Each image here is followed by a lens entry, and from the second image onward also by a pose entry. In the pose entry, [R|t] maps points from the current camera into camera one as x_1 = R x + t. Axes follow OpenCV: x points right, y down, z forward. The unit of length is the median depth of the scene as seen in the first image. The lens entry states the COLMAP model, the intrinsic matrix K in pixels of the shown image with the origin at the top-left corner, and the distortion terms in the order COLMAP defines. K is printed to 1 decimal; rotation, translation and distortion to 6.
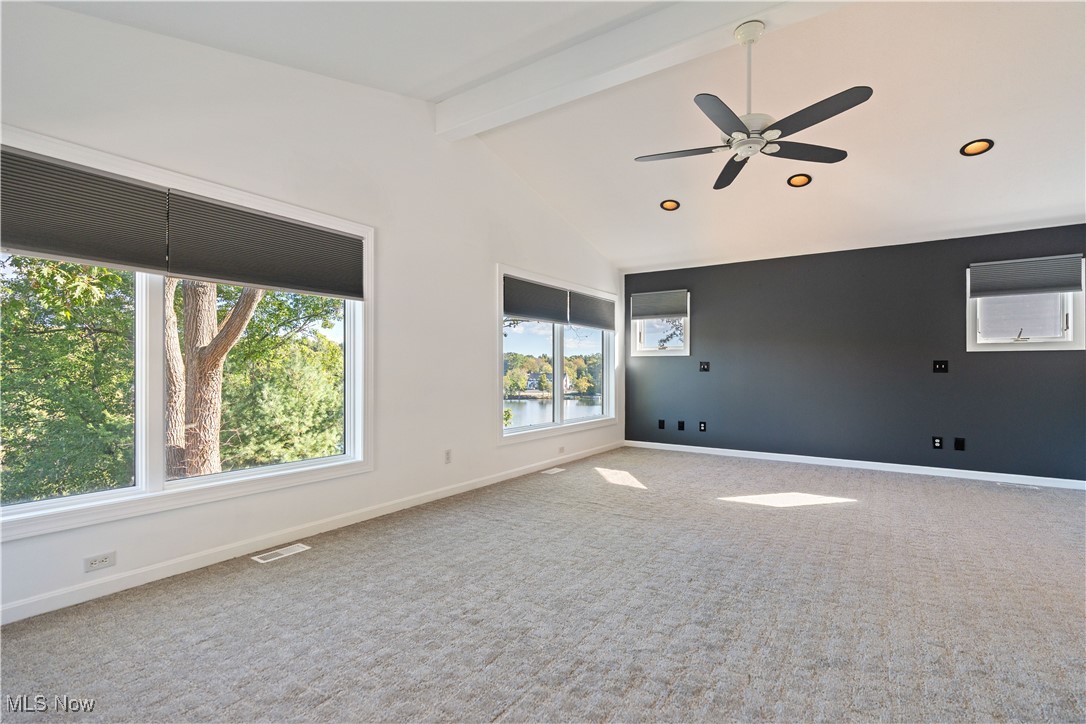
lens RADIAL K [[492.1, 0, 545.0], [0, 492.1, 367.8], [0, 0, 1]] dist [0.000709, 0.000383]
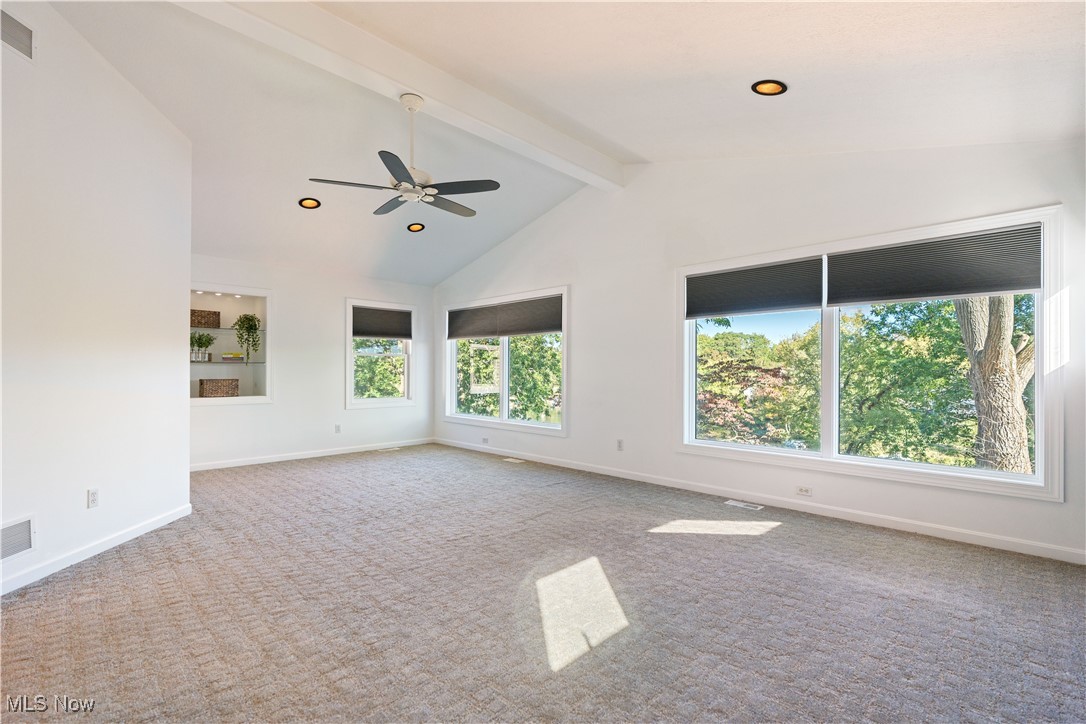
lens RADIAL K [[492.1, 0, 545.0], [0, 492.1, 367.8], [0, 0, 1]] dist [0.000709, 0.000383]
pose [[-0.174072, -0.008844, -0.984693, 0.683392], [0.001395, 0.999956, -0.009228, -0.001443], [0.984732, -0.002980, -0.174053, 0.669771]]
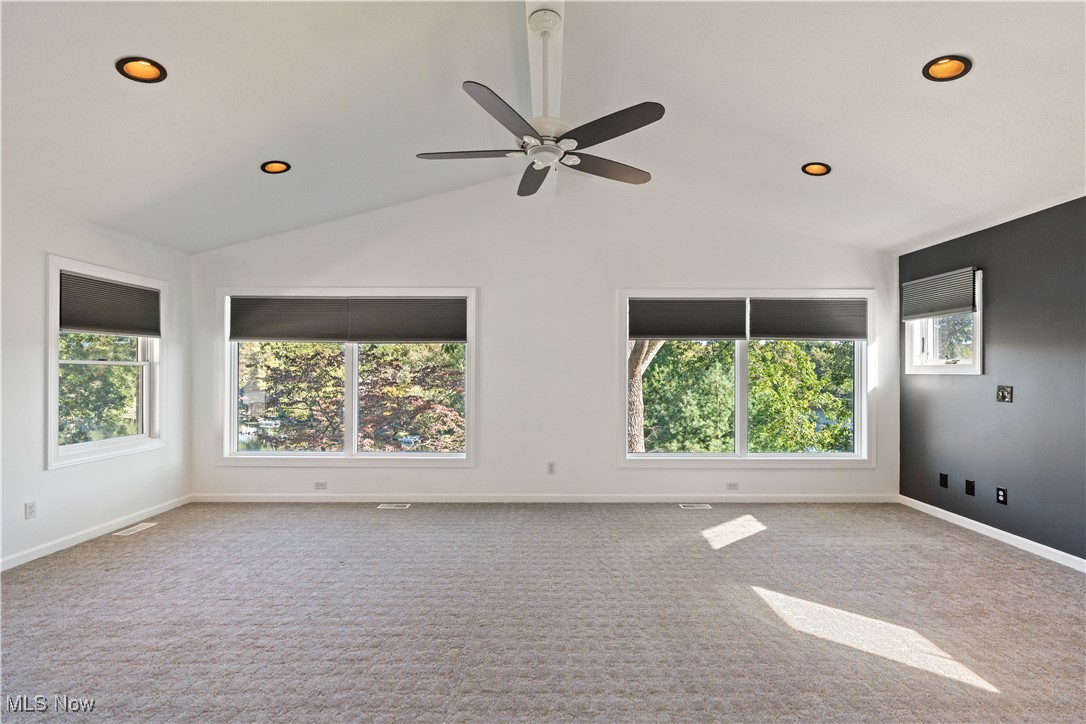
lens RADIAL K [[495.7, 0, 567.7], [0, 495.7, 367.1], [0, 0, 1]] dist [-0.003018, 0.000359]
pose [[0.577392, -0.007096, -0.816436, 0.504593], [0.001402, 0.999969, -0.007699, -0.030705], [0.816466, 0.003301, 0.577384, 0.233562]]
